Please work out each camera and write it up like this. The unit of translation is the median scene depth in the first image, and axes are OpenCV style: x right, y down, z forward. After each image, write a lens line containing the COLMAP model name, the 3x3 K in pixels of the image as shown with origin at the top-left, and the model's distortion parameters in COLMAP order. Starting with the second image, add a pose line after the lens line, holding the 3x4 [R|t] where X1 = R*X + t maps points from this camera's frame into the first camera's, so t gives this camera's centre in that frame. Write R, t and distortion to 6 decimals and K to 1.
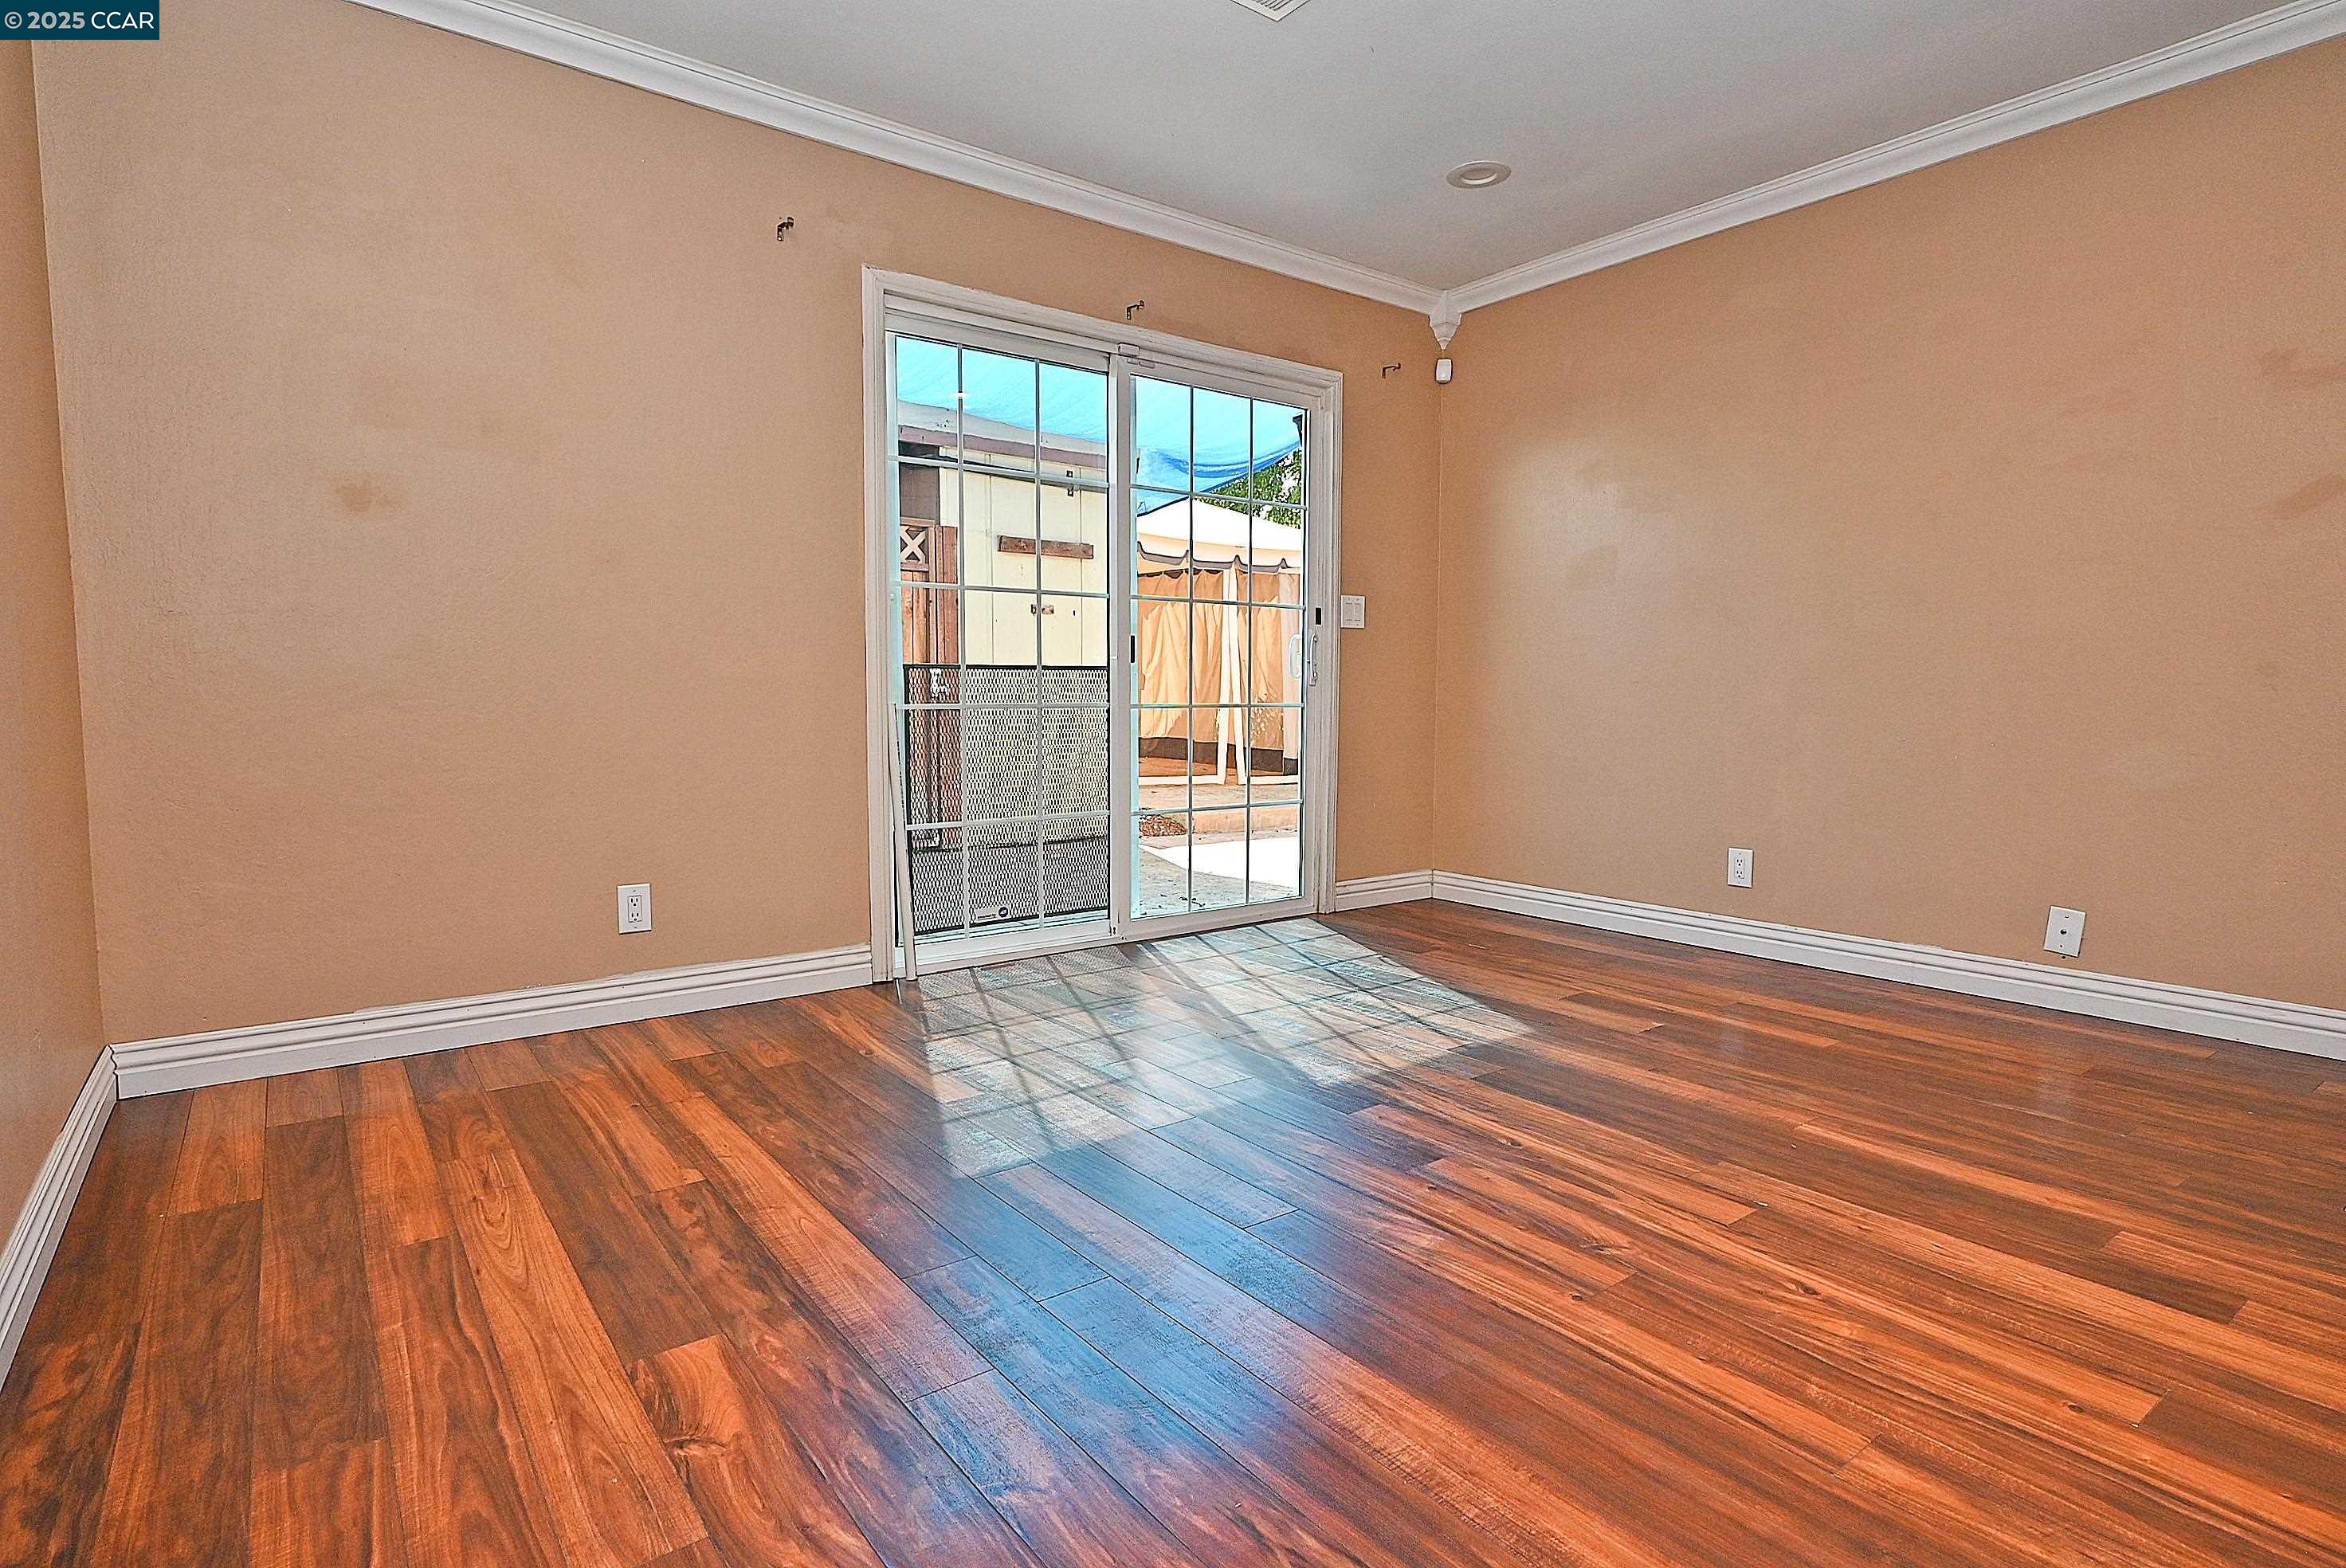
lens RADIAL K [[1174.2, 0, 1178.9], [0, 1174.2, 790.2], [0, 0, 1]] dist [-0.010355, 0.001883]
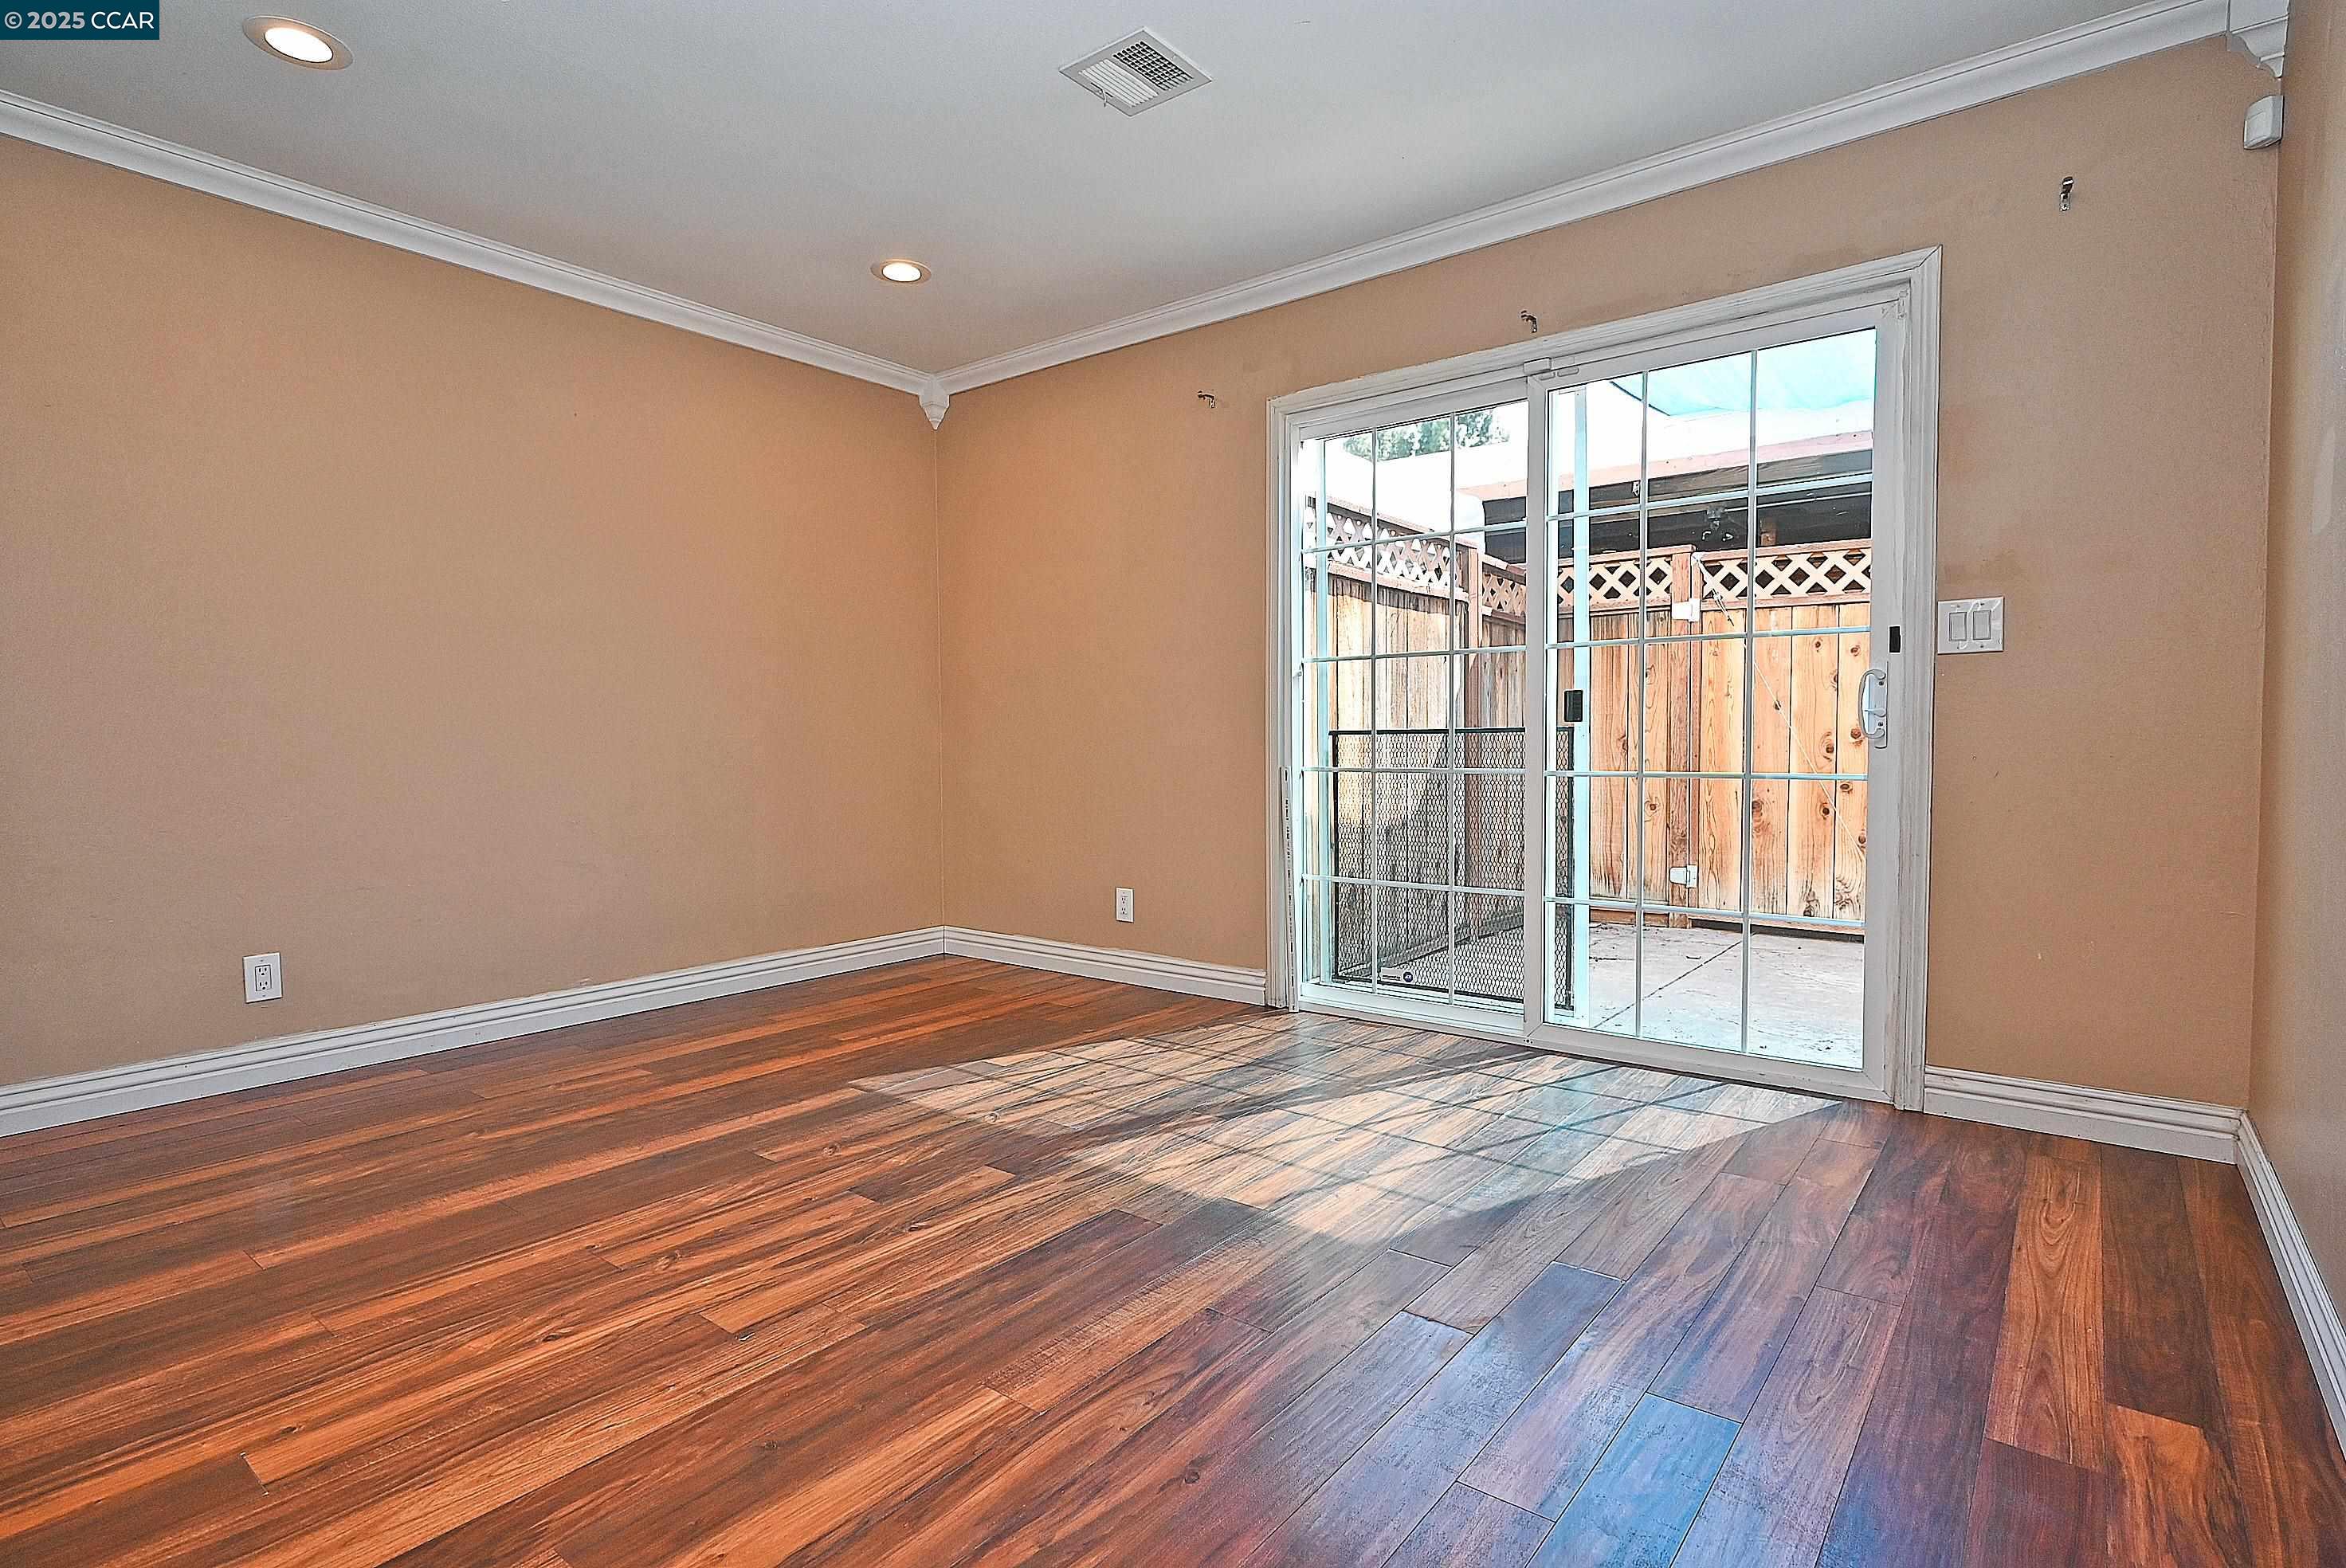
lens RADIAL K [[1174.2, 0, 1178.9], [0, 1174.2, 790.2], [0, 0, 1]] dist [-0.010355, 0.001883]
pose [[0.253279, 0.040380, -0.966550, 1.319539], [-0.074146, 0.997000, 0.022222, -0.106105], [0.964548, 0.066038, 0.255513, 0.970347]]
